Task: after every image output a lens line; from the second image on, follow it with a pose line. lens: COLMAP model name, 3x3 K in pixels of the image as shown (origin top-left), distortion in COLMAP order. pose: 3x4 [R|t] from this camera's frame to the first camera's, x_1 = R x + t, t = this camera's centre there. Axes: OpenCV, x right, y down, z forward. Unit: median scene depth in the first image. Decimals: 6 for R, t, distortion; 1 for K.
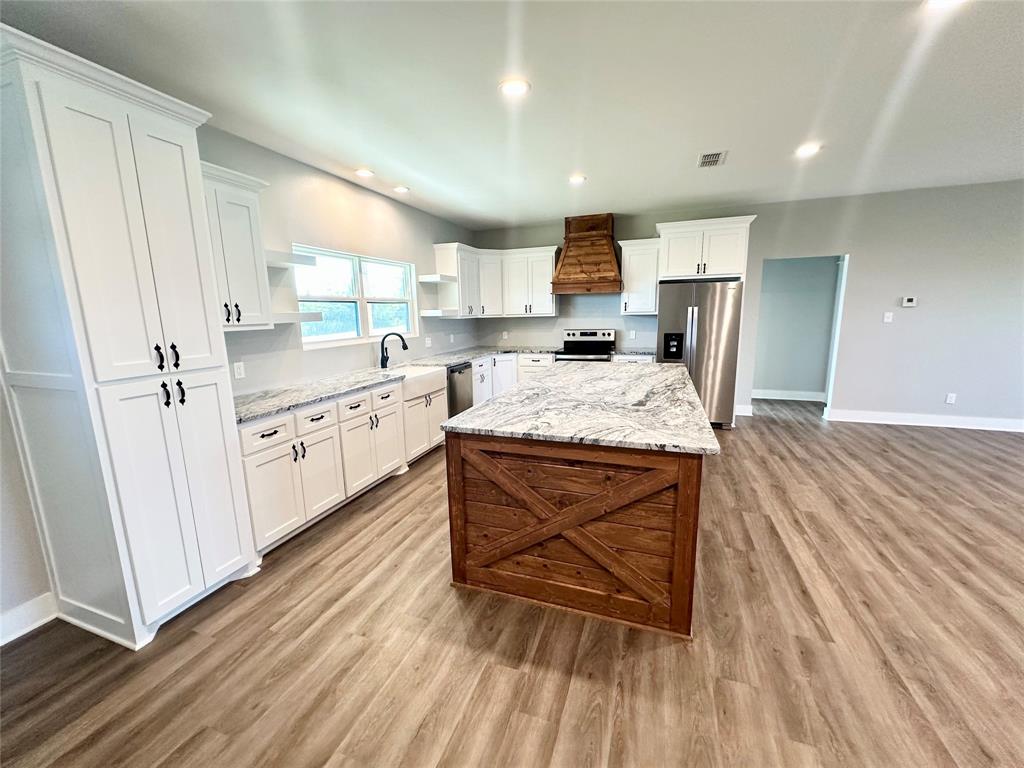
lens RADIAL K [[408.0, 0, 512.0], [0, 408.0, 384.0], [0, 0, 1]] dist [-0.002560, 0.000188]
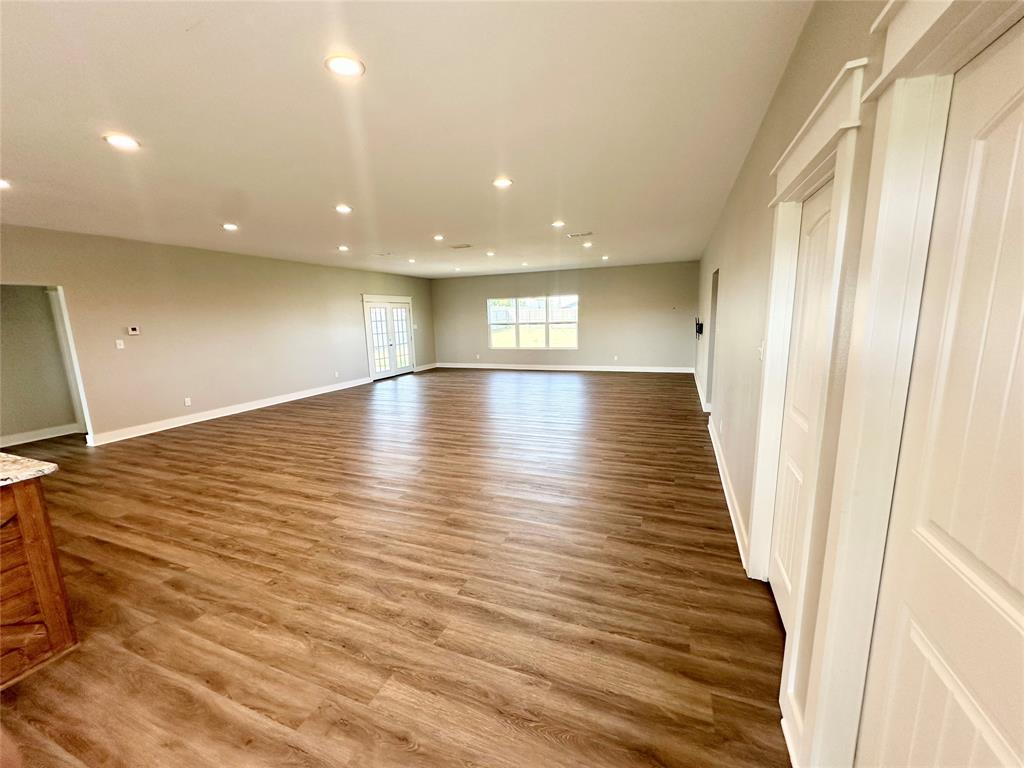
lens RADIAL K [[408.0, 0, 512.0], [0, 408.0, 384.0], [0, 0, 1]] dist [-0.002560, 0.000188]
pose [[0.033587, -0.148977, 0.988270, -0.353822], [0.206908, 0.968442, 0.138956, 0.025991], [-0.977784, 0.199814, 0.063352, -0.244721]]
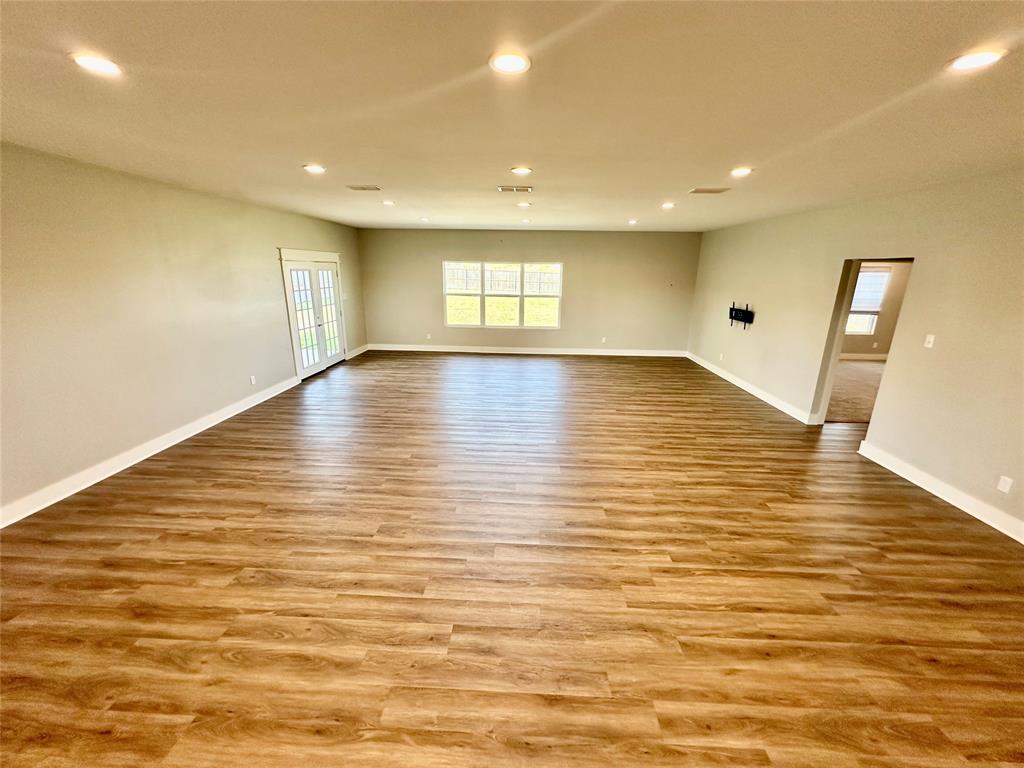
lens RADIAL K [[408.0, 0, 512.0], [0, 408.0, 384.0], [0, 0, 1]] dist [-0.002560, 0.000188]
pose [[-0.298430, -0.246655, 0.922009, 0.653179], [0.162763, 0.938727, 0.303809, -0.298699], [-0.940451, 0.240735, -0.239998, 0.671345]]
